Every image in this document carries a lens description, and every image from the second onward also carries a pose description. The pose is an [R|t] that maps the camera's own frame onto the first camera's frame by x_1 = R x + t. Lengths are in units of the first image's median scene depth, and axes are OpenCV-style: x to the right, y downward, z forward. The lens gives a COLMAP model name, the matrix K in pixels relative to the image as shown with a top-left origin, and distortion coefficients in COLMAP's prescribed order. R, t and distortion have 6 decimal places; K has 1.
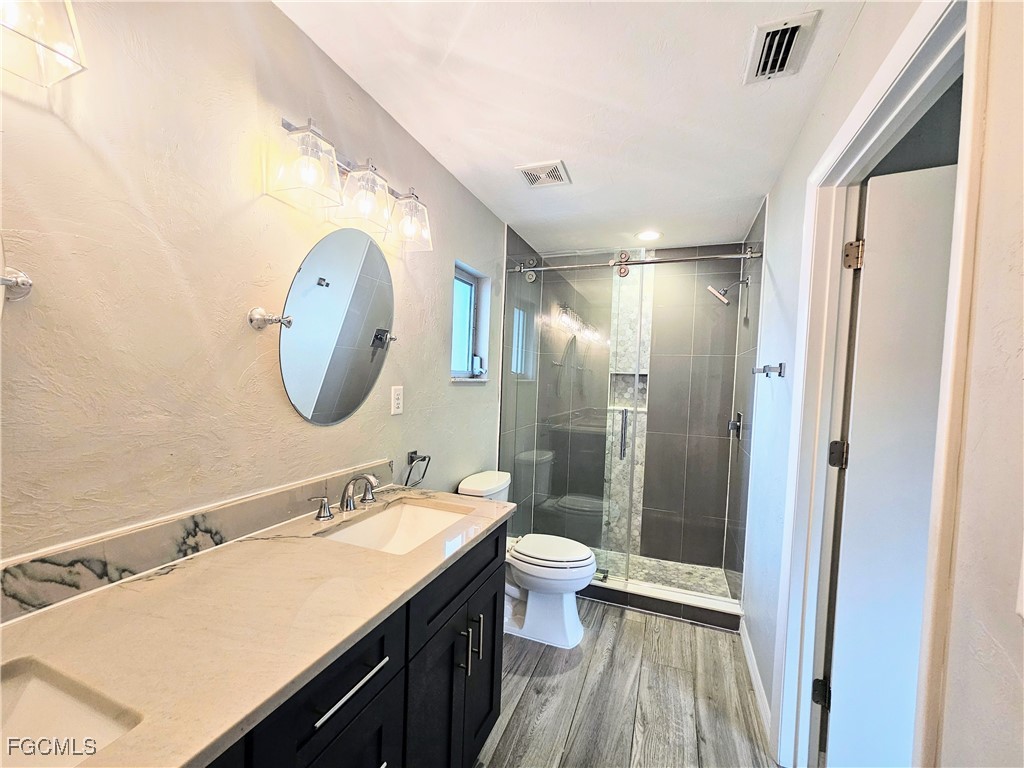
lens RADIAL K [[419.5, 0, 512.4], [0, 419.5, 395.1], [0, 0, 1]] dist [-0.004988, 0.004018]
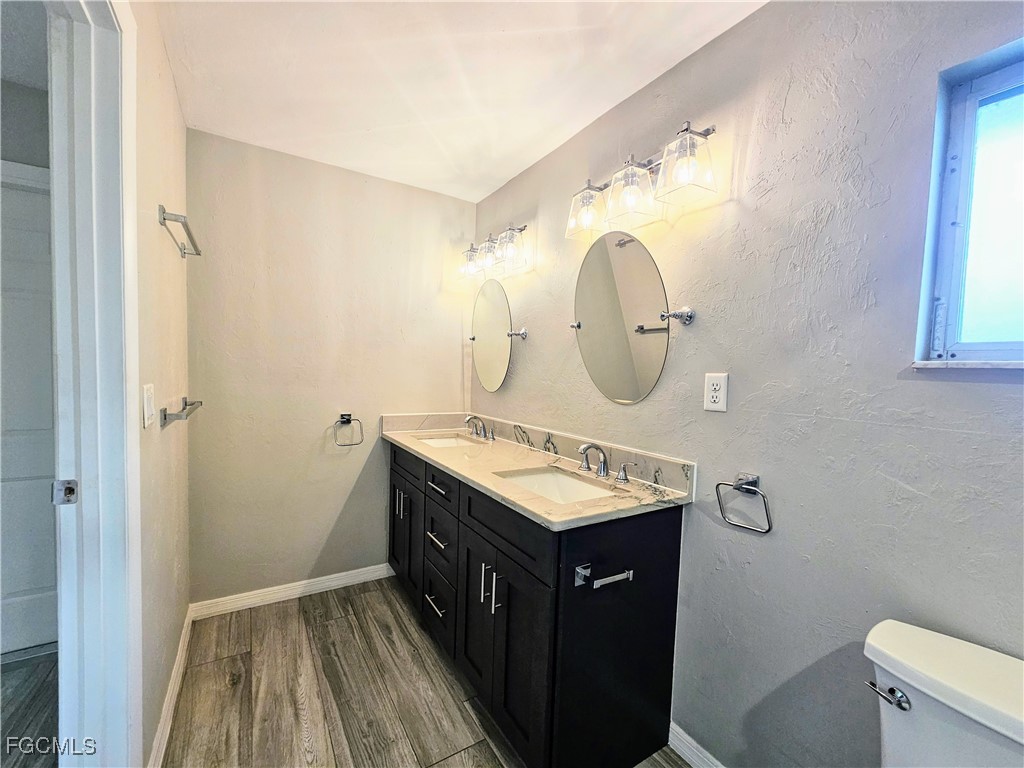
lens RADIAL K [[419.5, 0, 512.4], [0, 419.5, 395.1], [0, 0, 1]] dist [-0.004988, 0.004018]
pose [[-0.598851, -0.011291, -0.800781, 0.761925], [-0.086587, 0.994952, 0.050724, 0.015576], [0.796166, 0.099714, -0.596805, 1.620827]]
